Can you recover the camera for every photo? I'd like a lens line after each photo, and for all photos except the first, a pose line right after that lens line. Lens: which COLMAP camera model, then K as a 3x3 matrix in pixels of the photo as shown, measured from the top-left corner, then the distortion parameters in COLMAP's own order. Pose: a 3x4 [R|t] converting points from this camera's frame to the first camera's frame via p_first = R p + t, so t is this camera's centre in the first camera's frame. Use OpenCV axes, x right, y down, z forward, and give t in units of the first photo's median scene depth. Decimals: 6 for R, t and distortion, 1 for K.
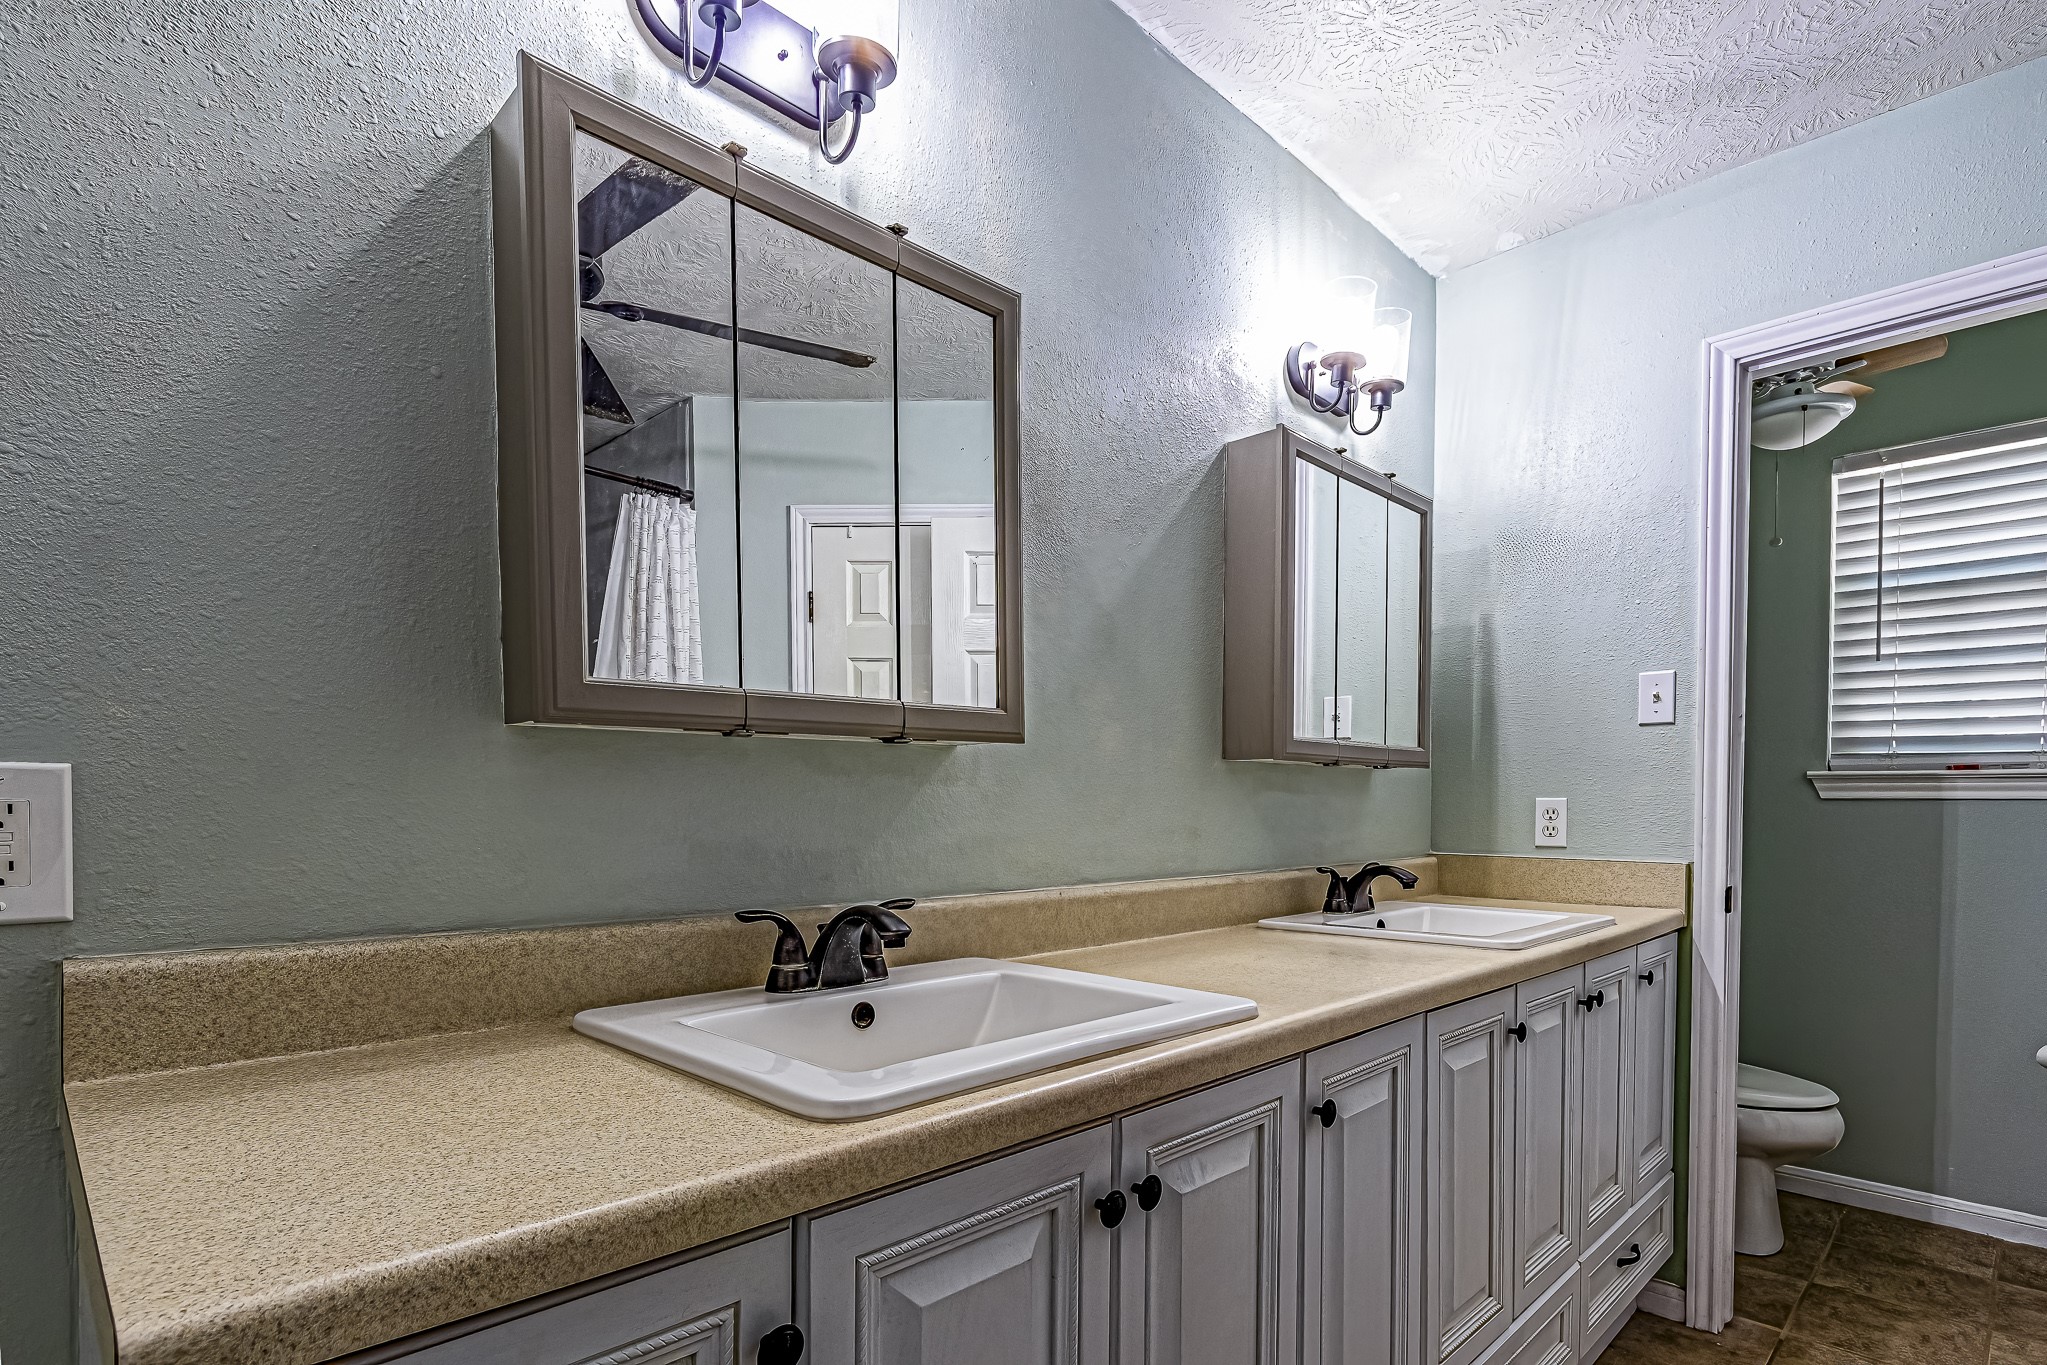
lens RADIAL K [[1010.9, 0, 1054.5], [0, 1010.9, 806.6], [0, 0, 1]] dist [0.000964, -0.000259]
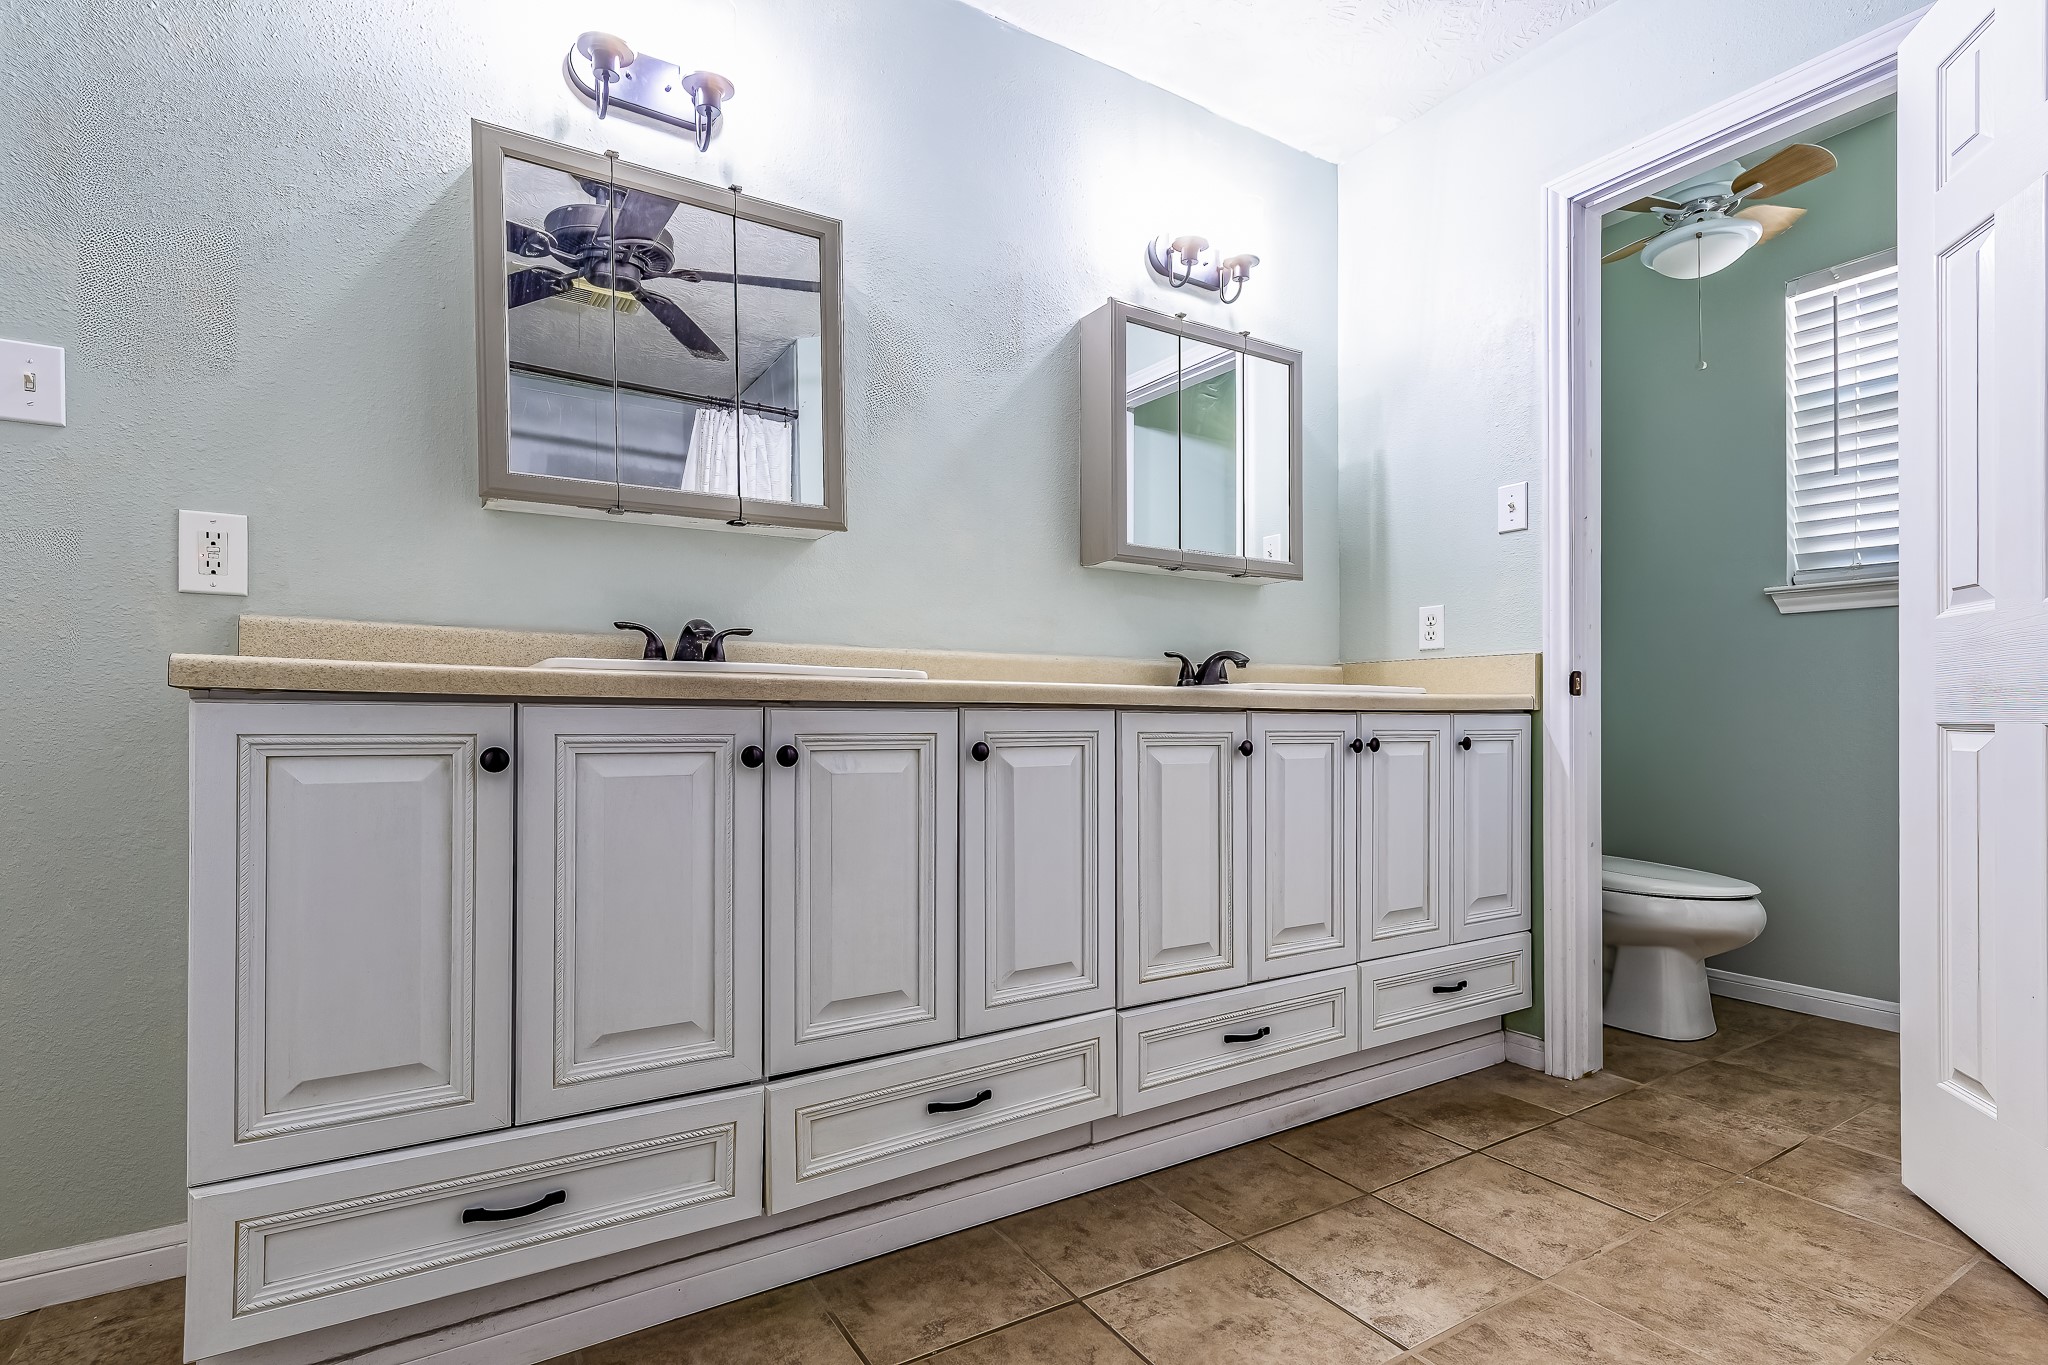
lens RADIAL K [[963.3, 0, 1015.8], [0, 963.3, 701.5], [0, 0, 1]] dist [0.003541, -0.001798]
pose [[0.972307, -0.015201, -0.233212, 0.315374], [0.009183, 0.999597, -0.026870, 0.132730], [0.233526, 0.023984, 0.972055, -0.160027]]
